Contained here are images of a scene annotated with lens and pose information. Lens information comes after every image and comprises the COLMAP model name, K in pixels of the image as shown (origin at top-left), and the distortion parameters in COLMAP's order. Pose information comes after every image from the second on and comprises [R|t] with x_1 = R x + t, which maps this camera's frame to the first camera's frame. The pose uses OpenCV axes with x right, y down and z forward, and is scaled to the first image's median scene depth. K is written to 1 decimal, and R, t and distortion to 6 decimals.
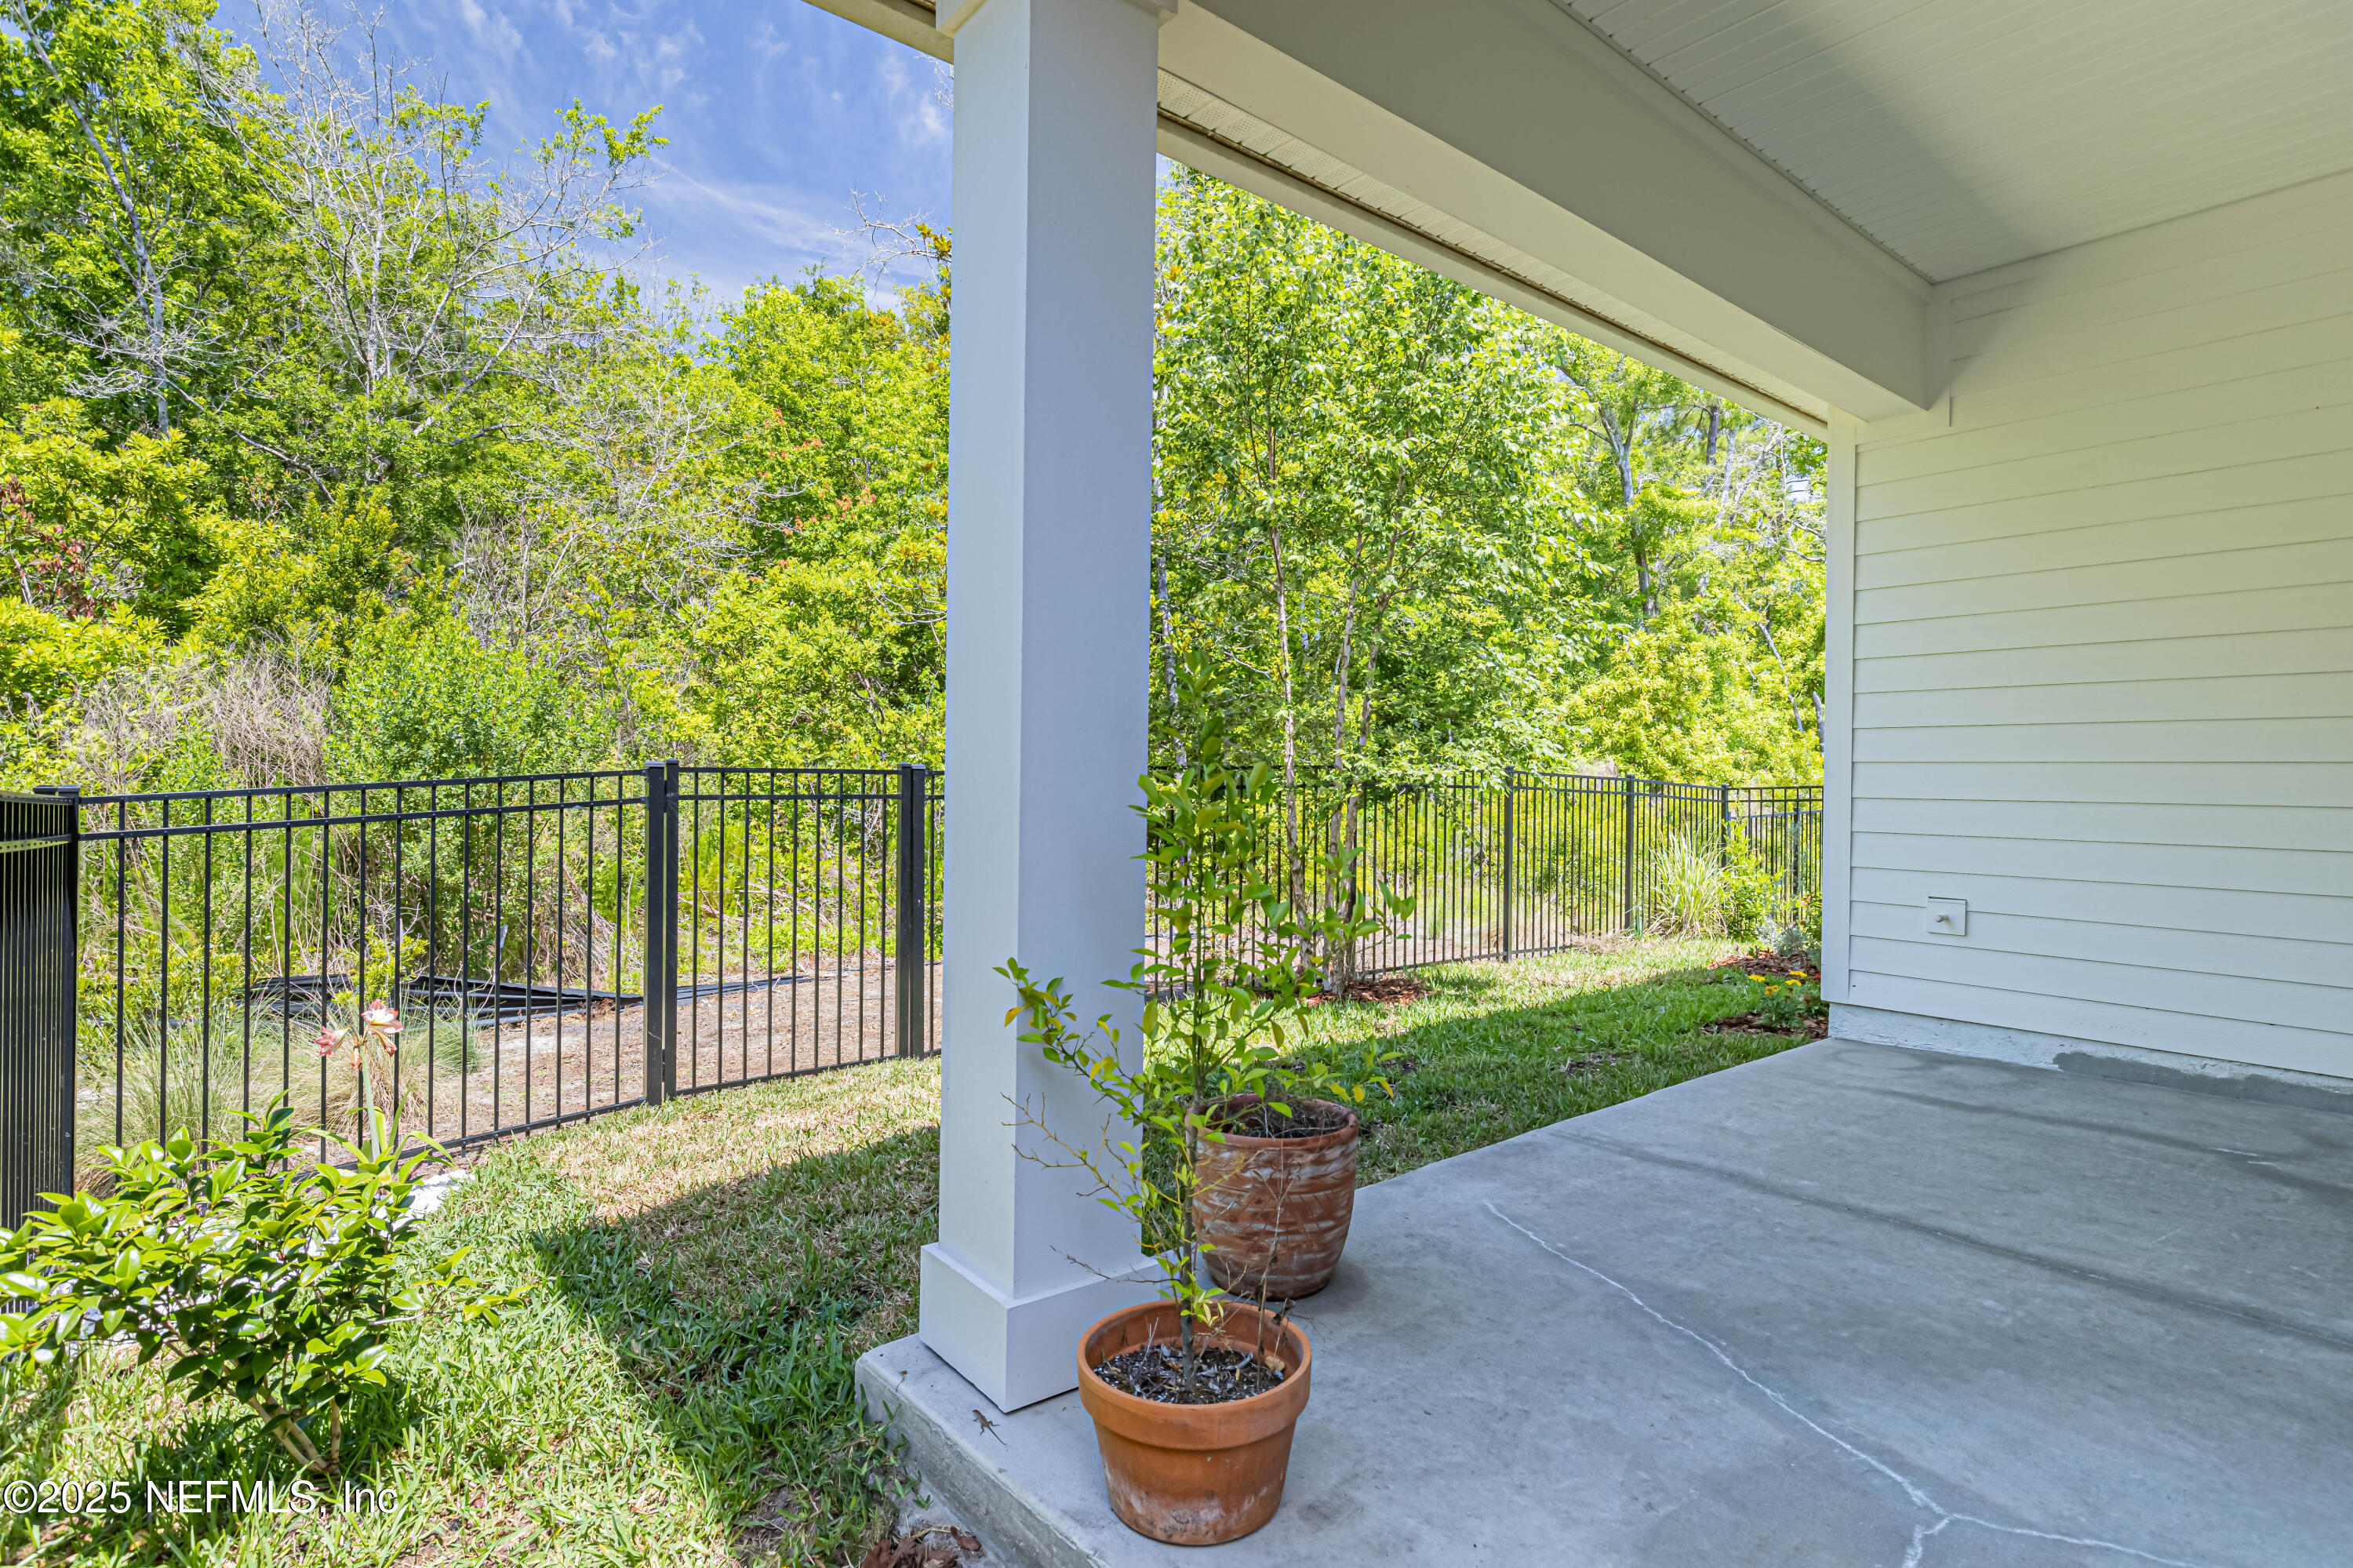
lens RADIAL K [[1168.1, 0, 1174.1], [0, 1168.1, 780.8], [0, 0, 1]] dist [0.002055, 0.000594]
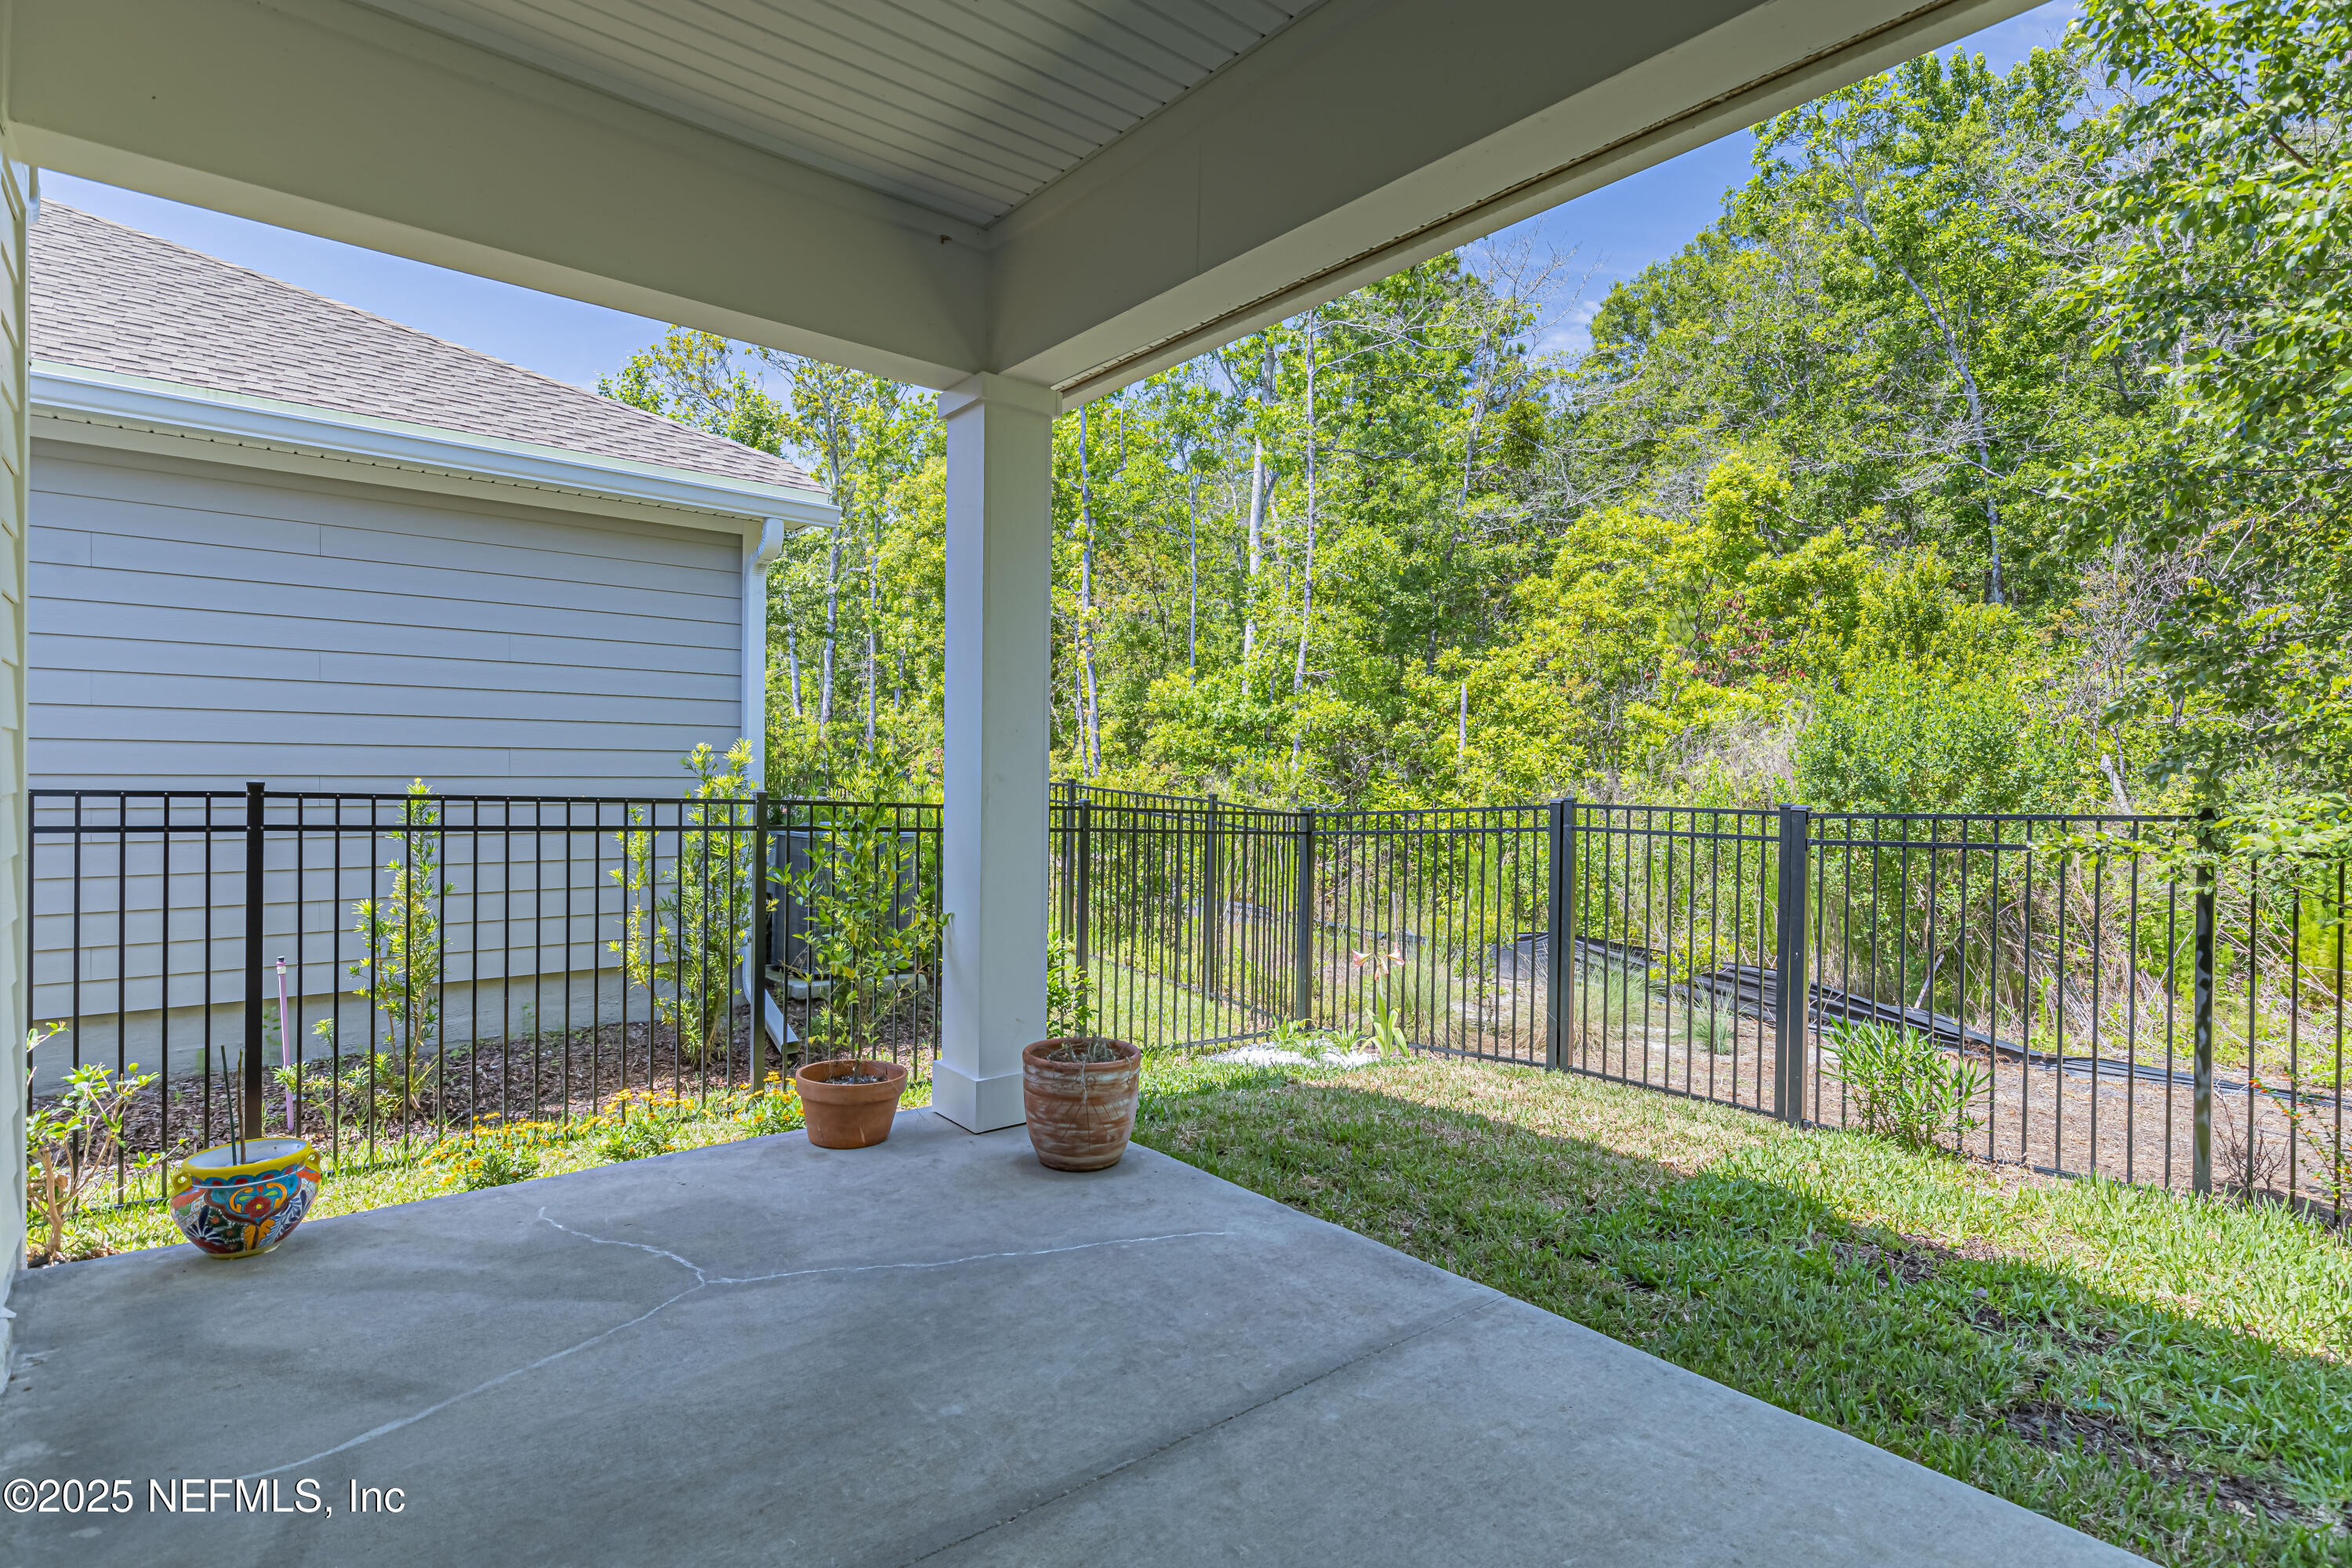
lens RADIAL K [[1140.2, 0, 1173.1], [0, 1140.2, 775.7], [0, 0, 1]] dist [-0.000764, -0.000194]
pose [[0.015875, -0.005614, -0.999858, 1.413667], [-0.018952, 0.999803, -0.005914, -0.048471], [0.999694, 0.019043, 0.015765, 1.009185]]
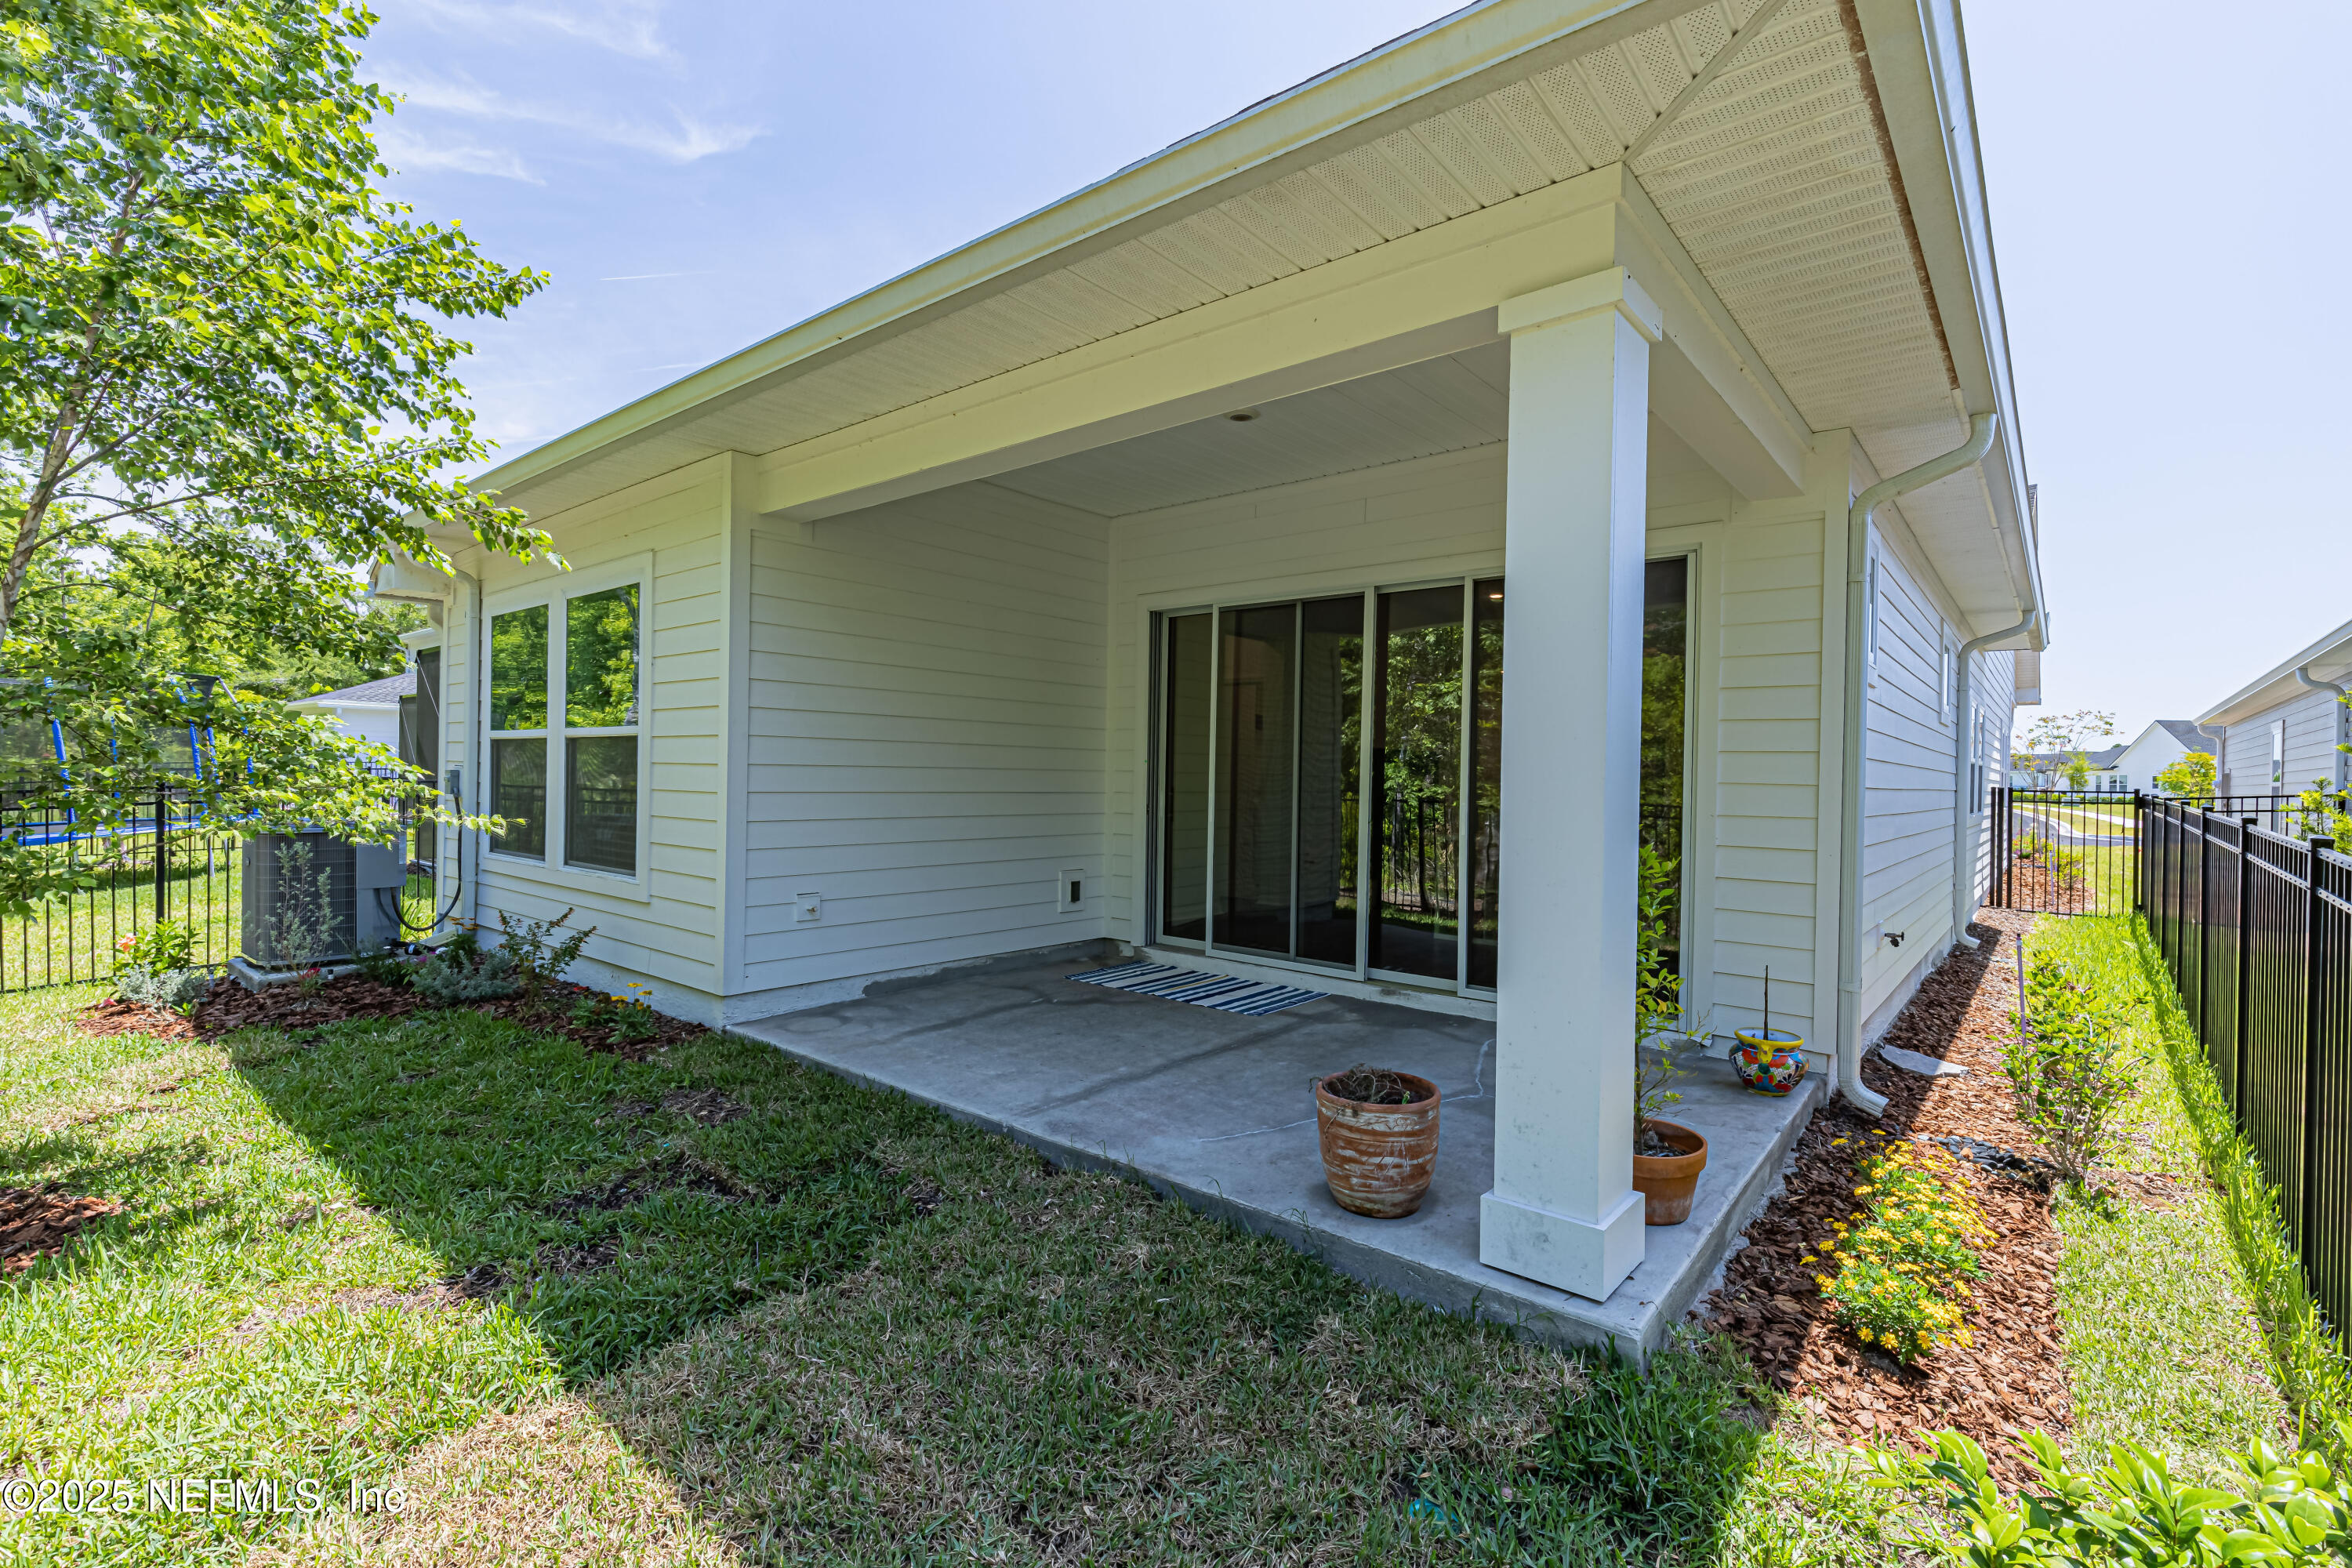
lens RADIAL K [[1055.9, 0, 1176.0], [0, 1055.9, 780.8], [0, 0, 1]] dist [0.009096, -0.000547]
pose [[-0.193202, -0.018909, 0.980977, -1.033697], [-0.012920, 0.999777, 0.016727, -0.094444], [-0.981074, -0.009443, -0.193403, 1.384598]]
